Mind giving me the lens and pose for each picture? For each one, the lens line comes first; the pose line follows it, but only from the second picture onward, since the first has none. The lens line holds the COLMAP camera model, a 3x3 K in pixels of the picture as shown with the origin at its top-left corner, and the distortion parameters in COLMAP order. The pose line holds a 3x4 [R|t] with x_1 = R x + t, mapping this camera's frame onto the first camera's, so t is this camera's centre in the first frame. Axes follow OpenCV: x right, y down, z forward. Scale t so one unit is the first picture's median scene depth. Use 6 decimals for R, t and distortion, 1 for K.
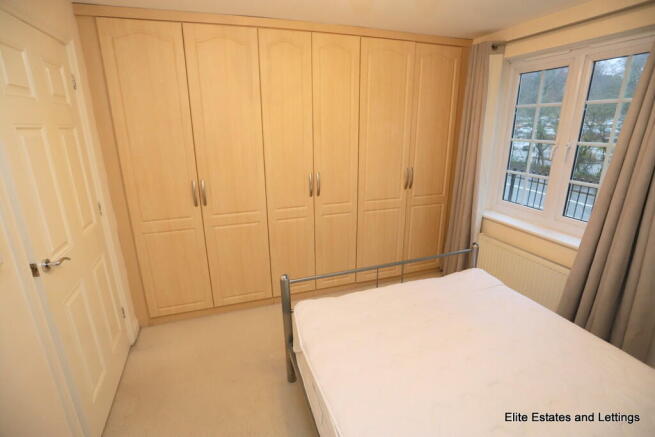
lens RADIAL K [[323.0, 0, 327.5], [0, 323.0, 218.5], [0, 0, 1]] dist [-0.039015, 0.001604]
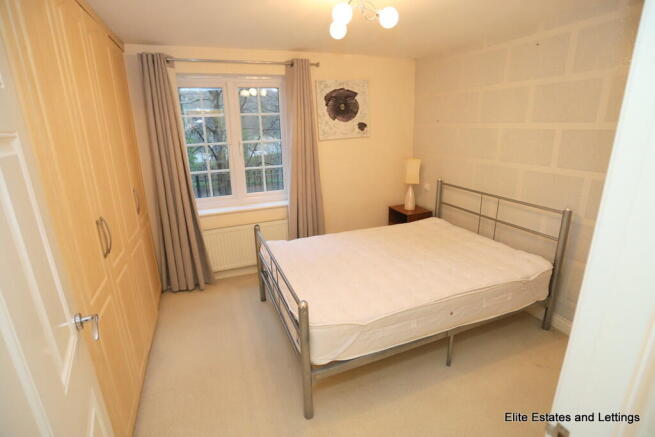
lens RADIAL K [[323.0, 0, 327.5], [0, 323.0, 218.5], [0, 0, 1]] dist [-0.039015, 0.001604]
pose [[-0.045703, -0.270496, 0.961636, -0.665508], [0.292984, 0.916678, 0.271775, -0.189752], [-0.955025, 0.294164, 0.037356, 0.609743]]
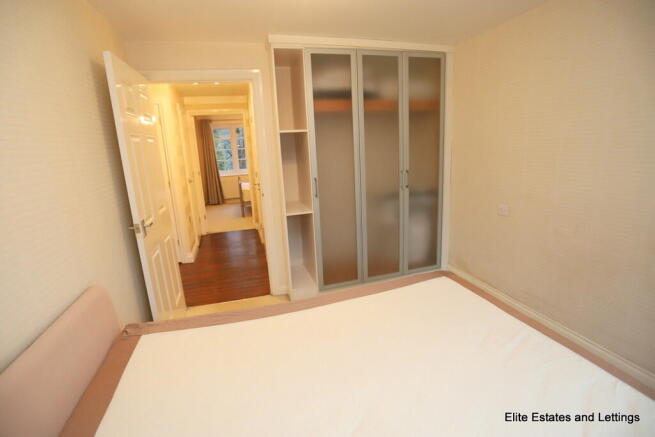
lens RADIAL K [[323.0, 0, 327.5], [0, 323.0, 218.5], [0, 0, 1]] dist [-0.039015, 0.001604]
pose [[0.042820, -0.227678, 0.972795, -2.727145], [0.315360, 0.926989, 0.203076, 0.070896], [-0.948006, 0.298084, 0.111494, -0.165193]]
